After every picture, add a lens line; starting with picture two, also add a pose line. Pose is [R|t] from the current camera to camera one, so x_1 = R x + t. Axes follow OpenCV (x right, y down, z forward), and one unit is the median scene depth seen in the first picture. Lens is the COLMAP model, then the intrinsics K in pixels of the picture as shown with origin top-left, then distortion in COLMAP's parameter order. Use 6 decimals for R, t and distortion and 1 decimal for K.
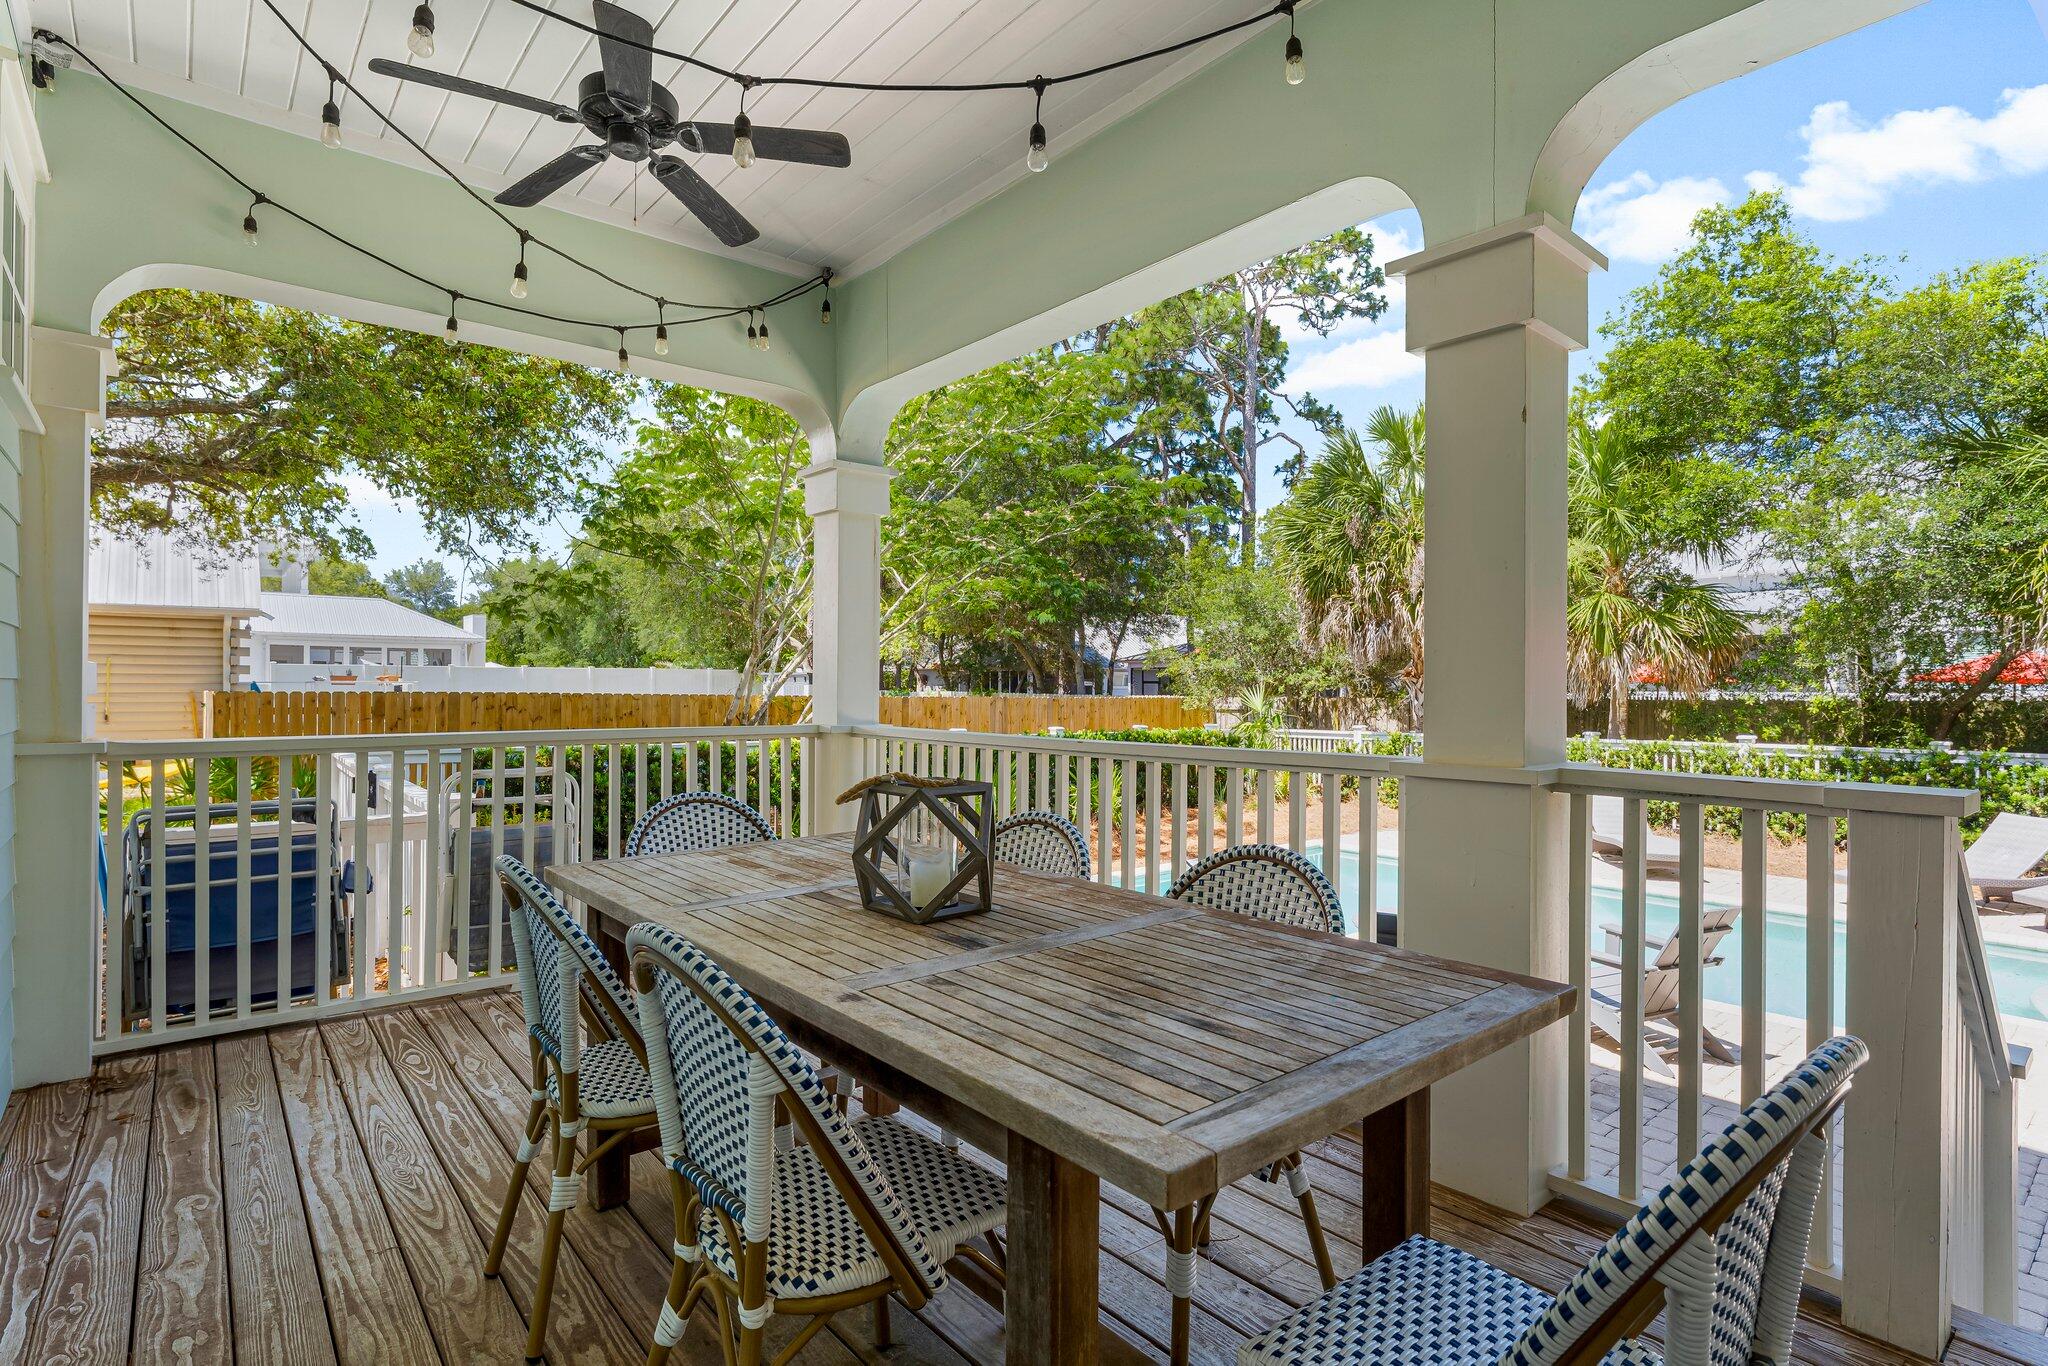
lens RADIAL K [[998.4, 0, 1025.8], [0, 998.4, 684.4], [0, 0, 1]] dist [-0.000495, -0.001210]
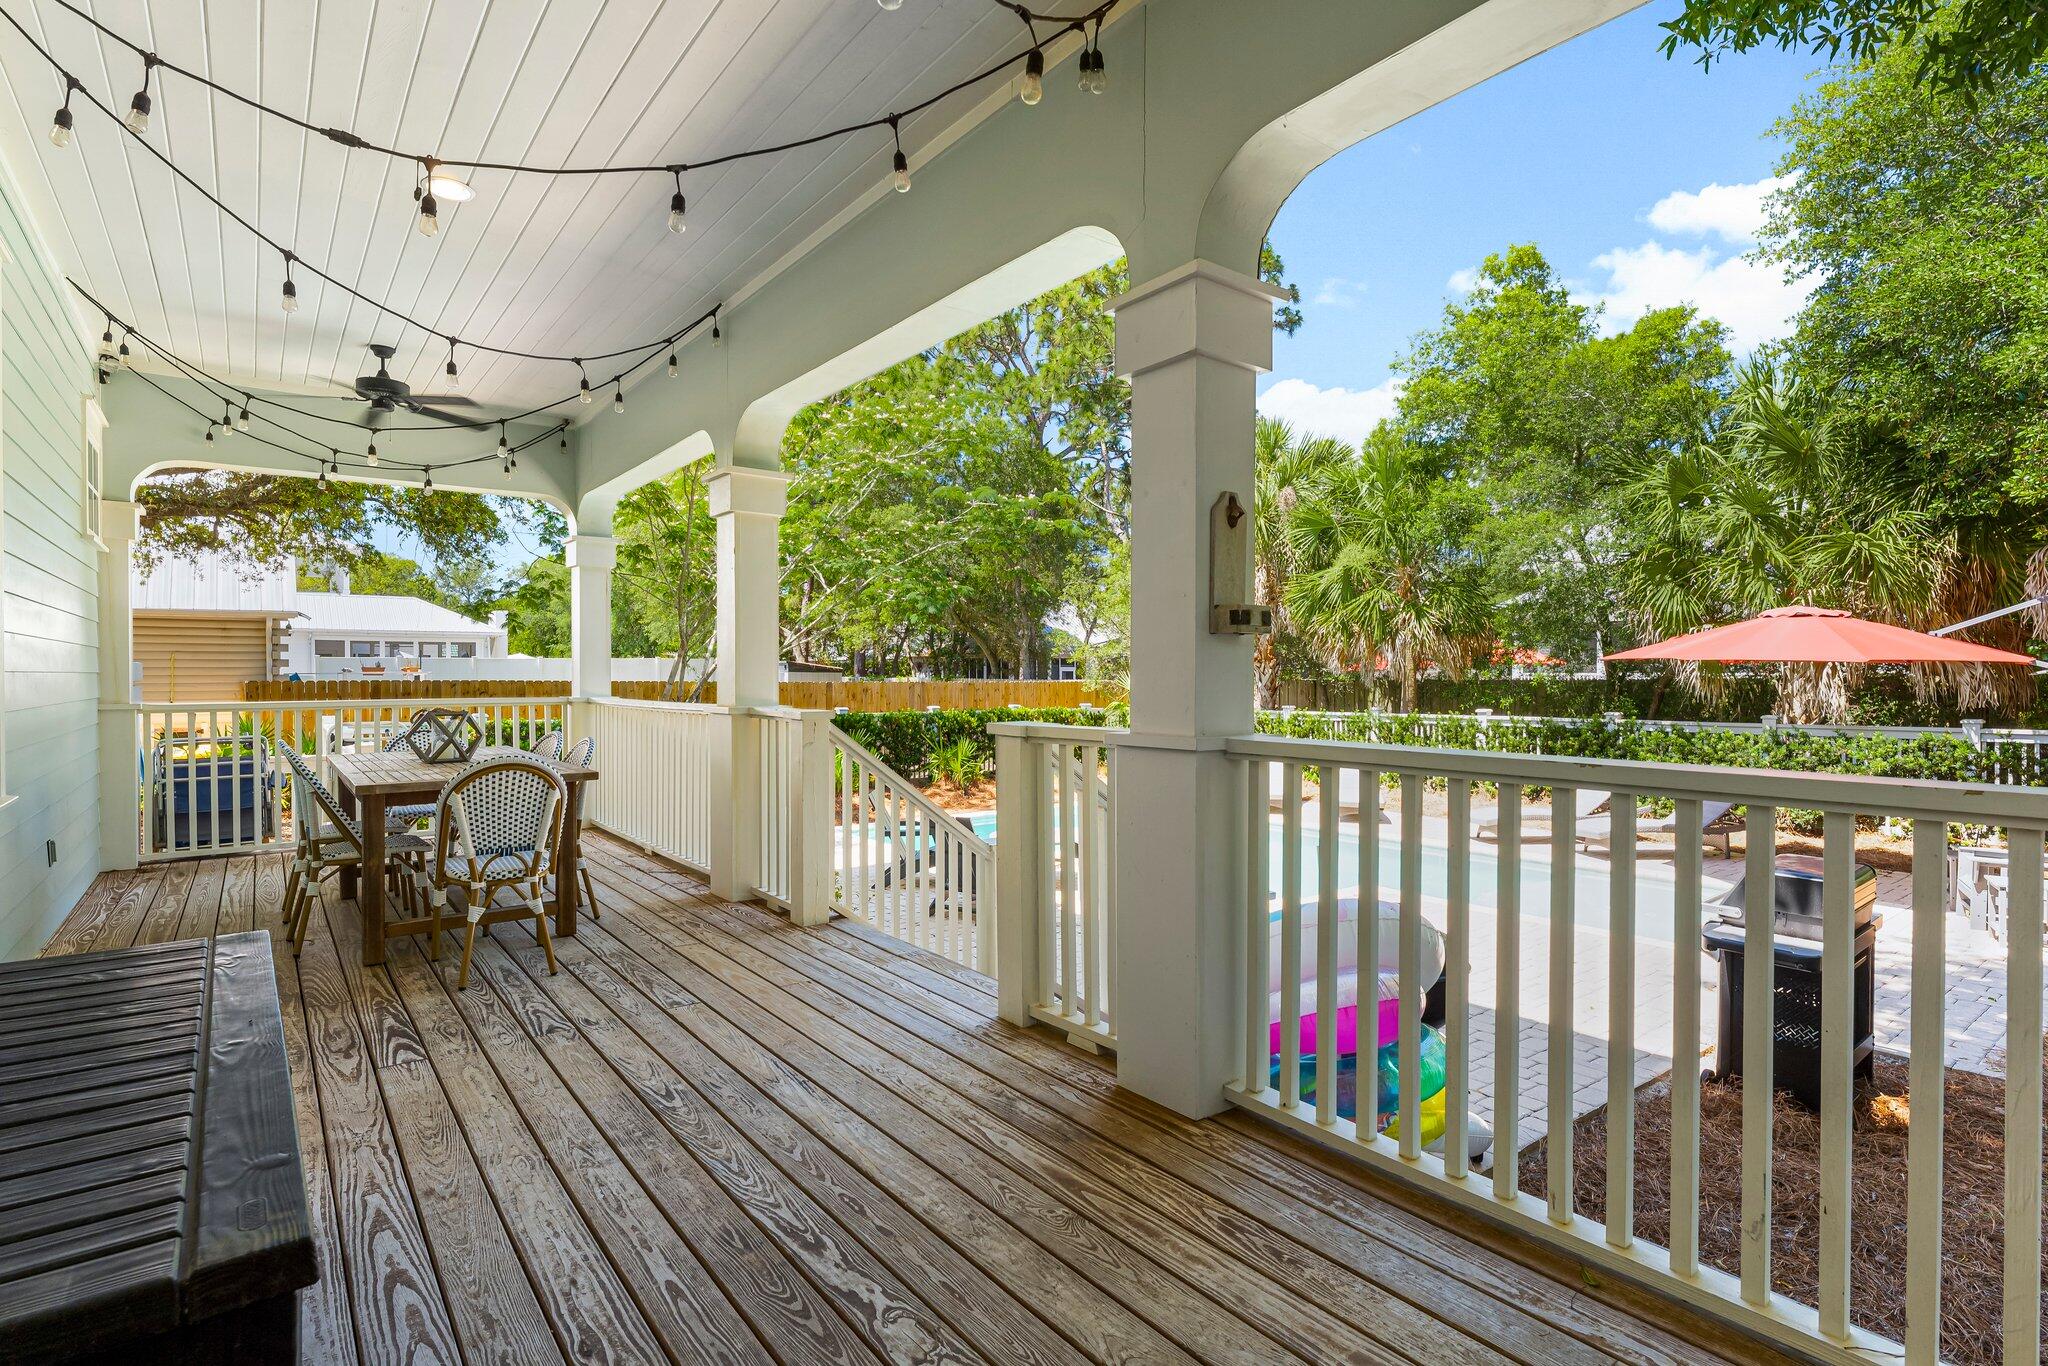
lens RADIAL K [[998.4, 0, 1022.8], [0, 998.4, 685.0], [0, 0, 1]] dist [-0.000495, -0.001210]
pose [[0.998981, -0.005860, -0.044747, 0.181922], [0.006488, 0.999882, 0.013902, 0.000522], [0.044660, -0.014178, 0.998902, -0.179047]]
